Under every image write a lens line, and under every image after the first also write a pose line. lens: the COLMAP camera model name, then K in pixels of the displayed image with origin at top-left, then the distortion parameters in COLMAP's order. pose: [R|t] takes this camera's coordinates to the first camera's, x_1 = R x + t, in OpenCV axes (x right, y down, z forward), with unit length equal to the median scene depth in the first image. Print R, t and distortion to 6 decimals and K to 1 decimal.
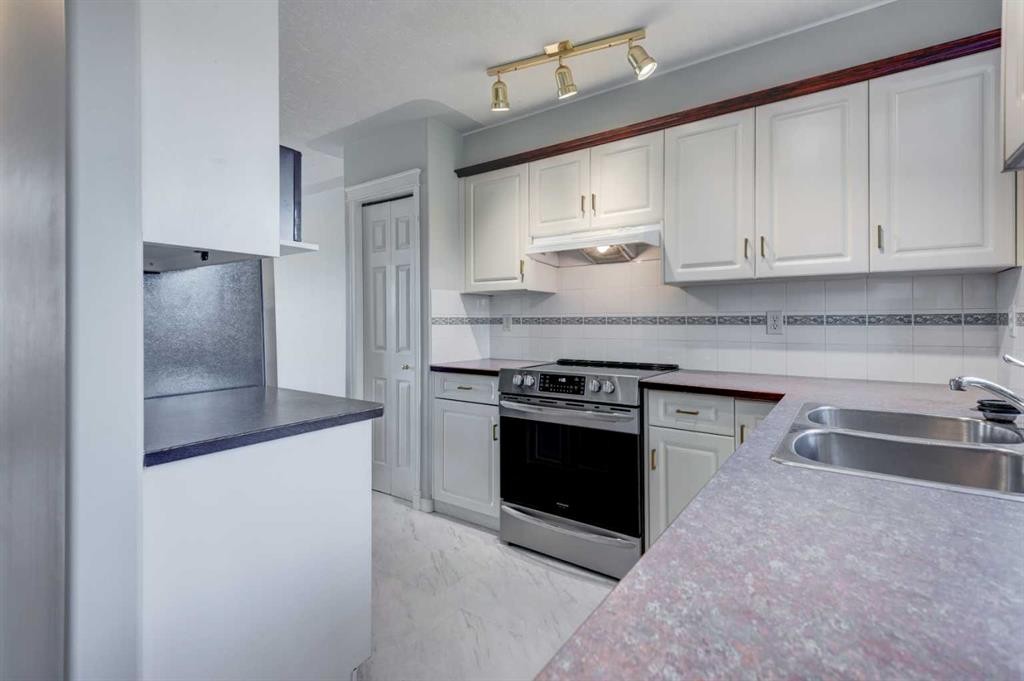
lens RADIAL K [[470.5, 0, 511.9], [0, 470.5, 334.4], [0, 0, 1]] dist [0.009994, -0.000393]
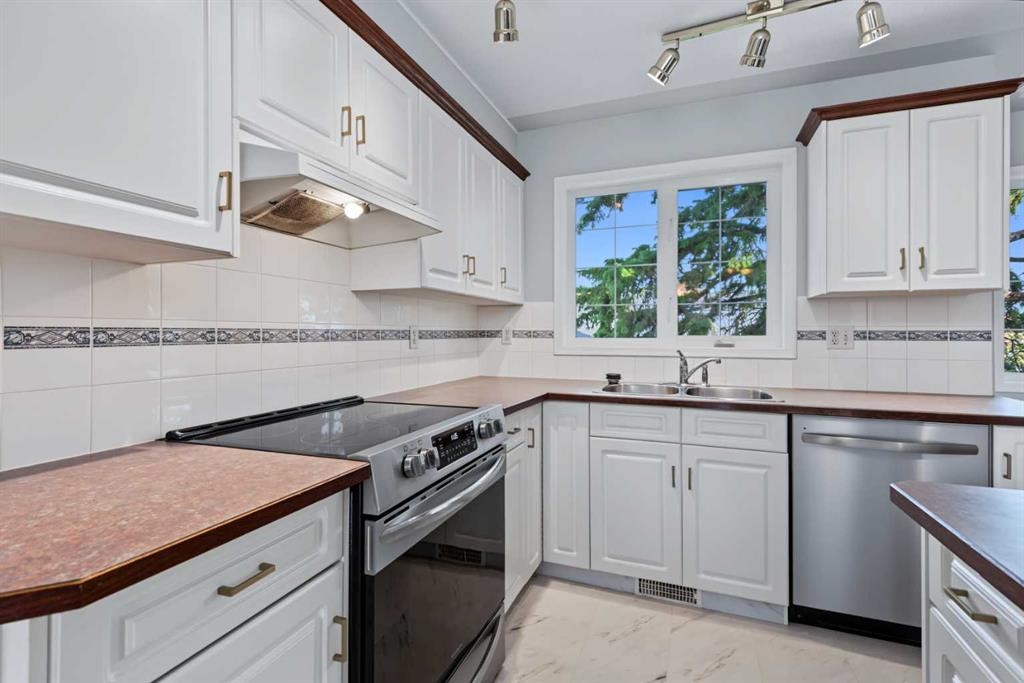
lens RADIAL K [[470.5, 0, 511.9], [0, 470.5, 335.4], [0, 0, 1]] dist [0.009994, -0.000393]
pose [[-0.258479, -0.002814, 0.966013, -0.436727], [0.035843, 0.999279, 0.012501, -0.031029], [-0.965352, 0.037856, -0.258192, 0.994113]]
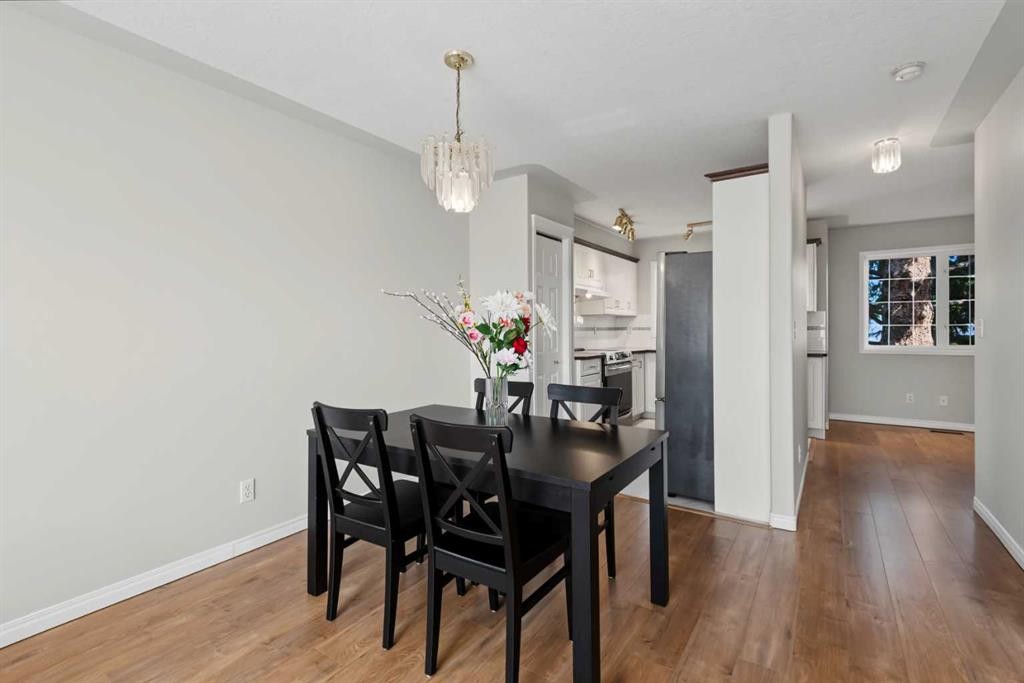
lens RADIAL K [[470.5, 0, 511.9], [0, 470.5, 335.4], [0, 0, 1]] dist [0.009994, -0.000393]
pose [[-0.030581, -0.007490, 0.999504, -2.012570], [0.041969, 0.999080, 0.008771, -0.033924], [-0.998651, 0.042216, -0.030238, 1.471756]]
